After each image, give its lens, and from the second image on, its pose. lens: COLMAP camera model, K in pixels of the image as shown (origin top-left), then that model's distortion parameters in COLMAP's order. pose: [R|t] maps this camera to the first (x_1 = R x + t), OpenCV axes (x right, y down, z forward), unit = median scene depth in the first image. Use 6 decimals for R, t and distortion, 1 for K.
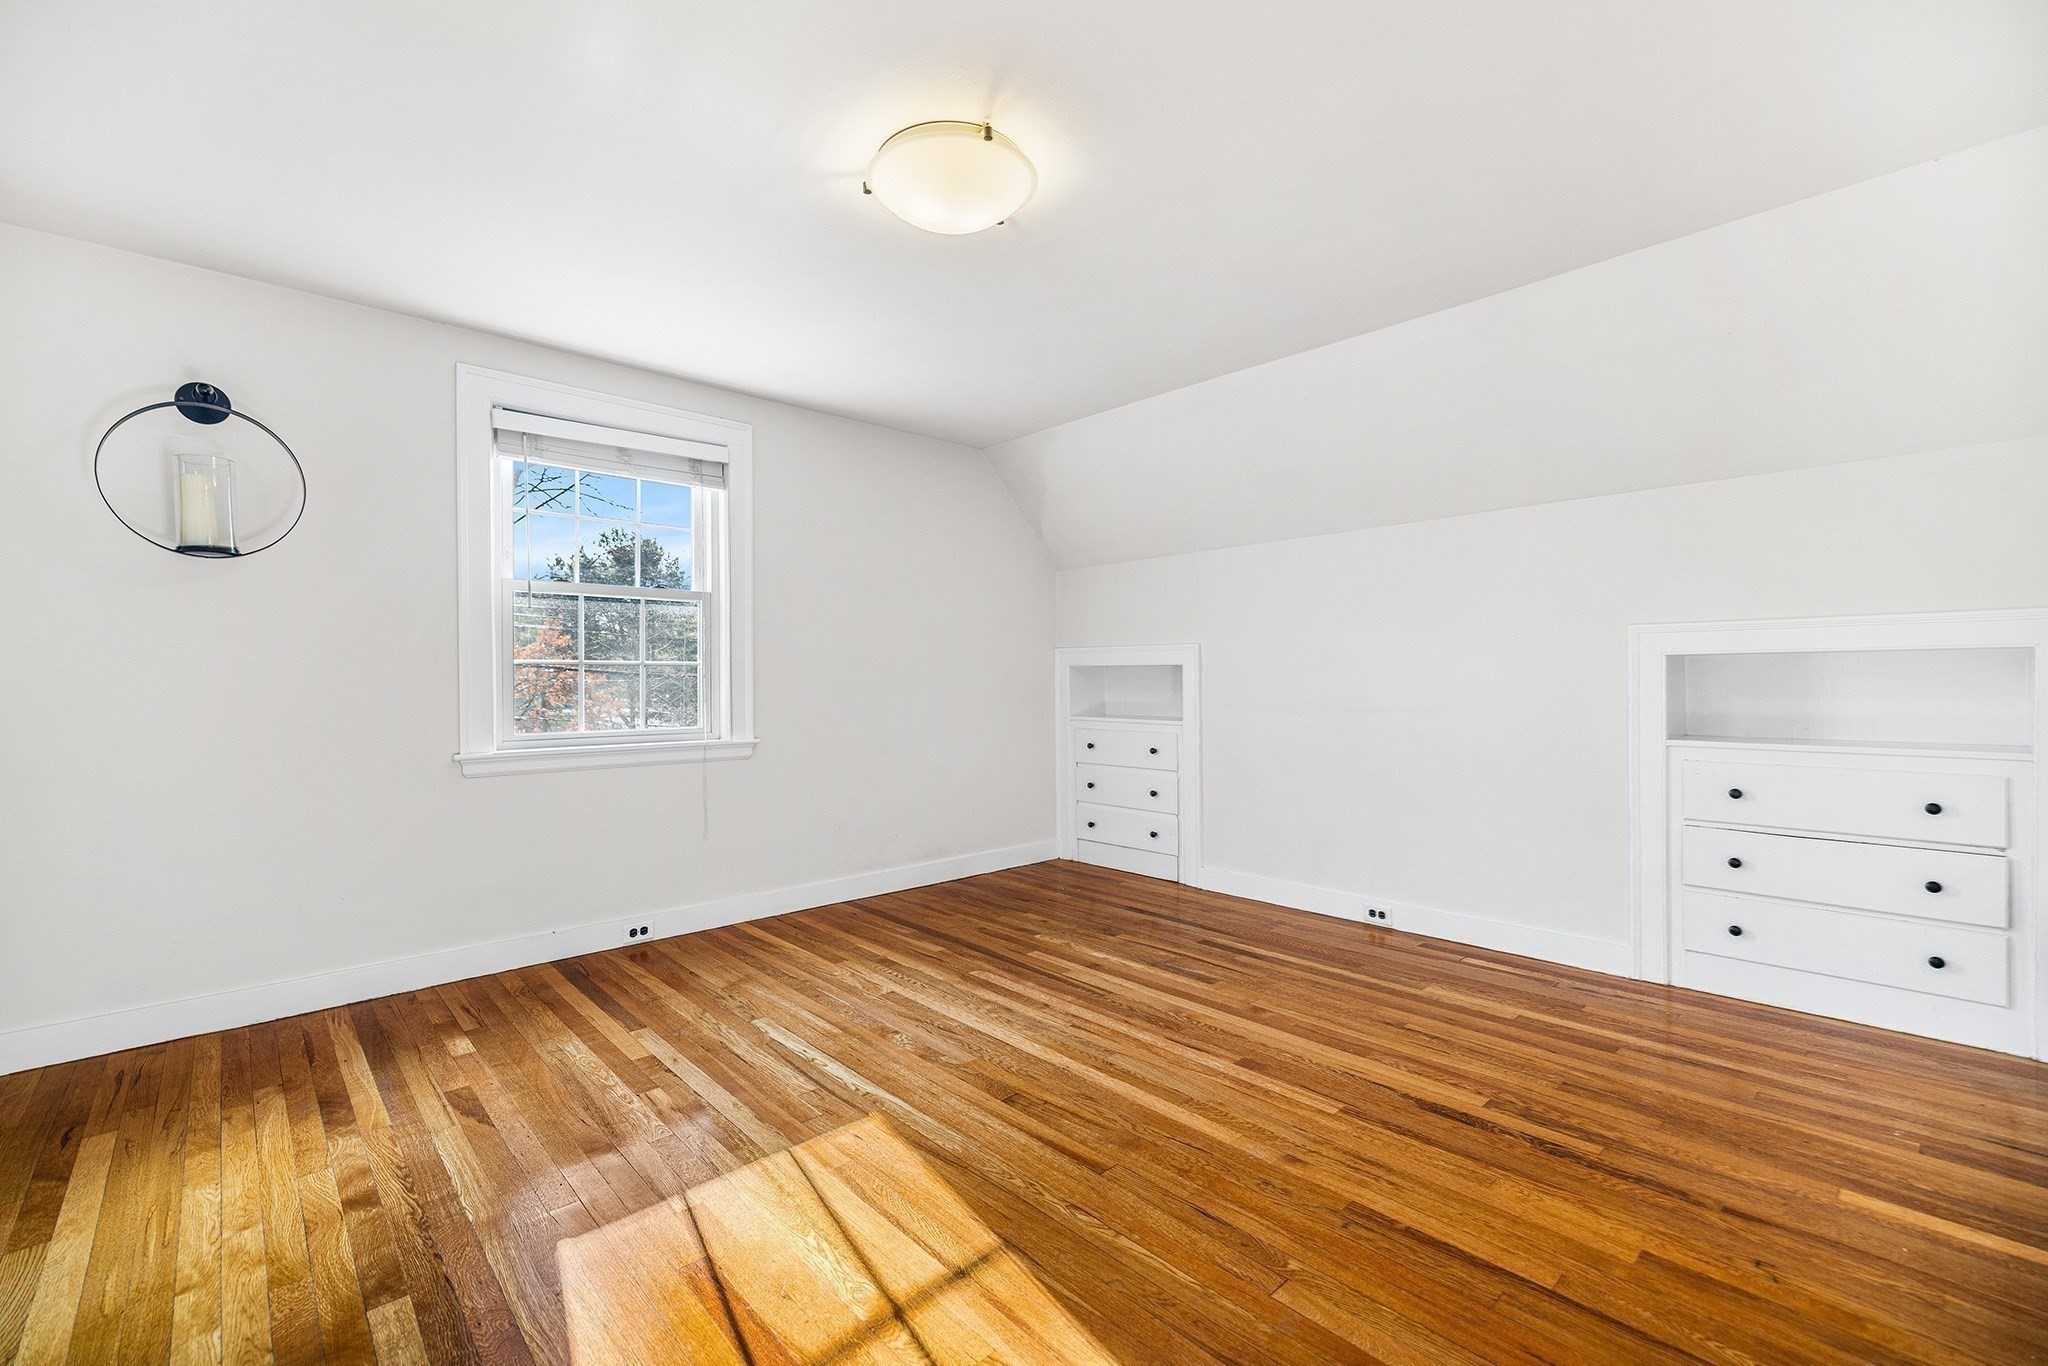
lens RADIAL K [[867.6, 0, 1020.9], [0, 867.6, 682.8], [0, 0, 1]] dist [-0.001852, 0.000032]
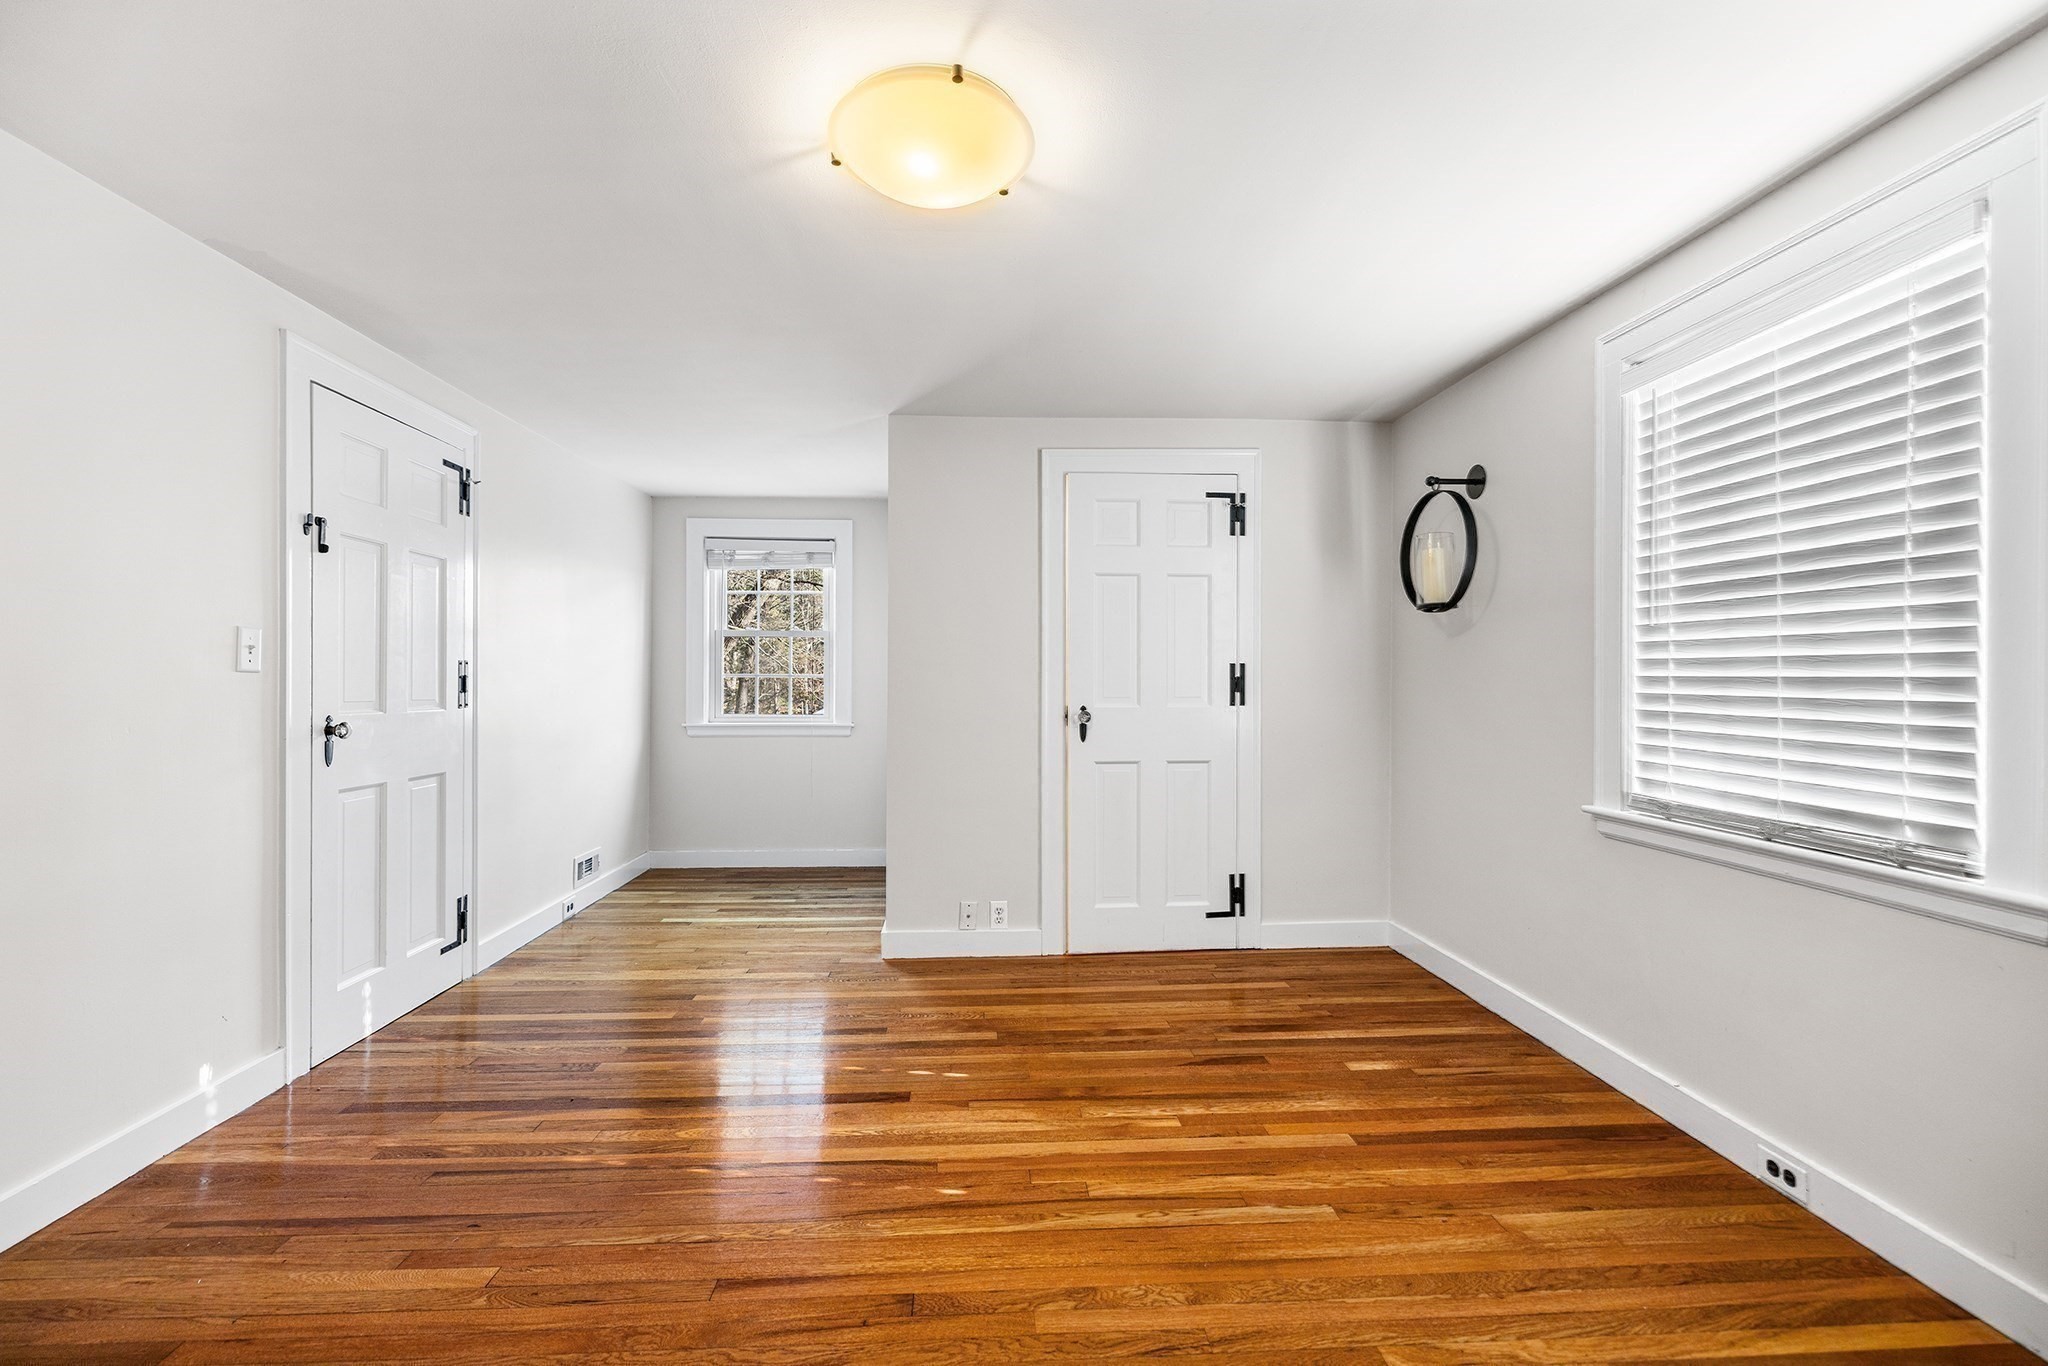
lens RADIAL K [[867.6, 0, 1018.3], [0, 867.6, 677.7], [0, 0, 1]] dist [-0.001852, 0.000032]
pose [[-0.635159, 0.003012, -0.772376, 0.493137], [-0.001105, 0.999988, 0.004808, -0.064390], [0.772381, 0.003908, -0.635148, 1.508092]]
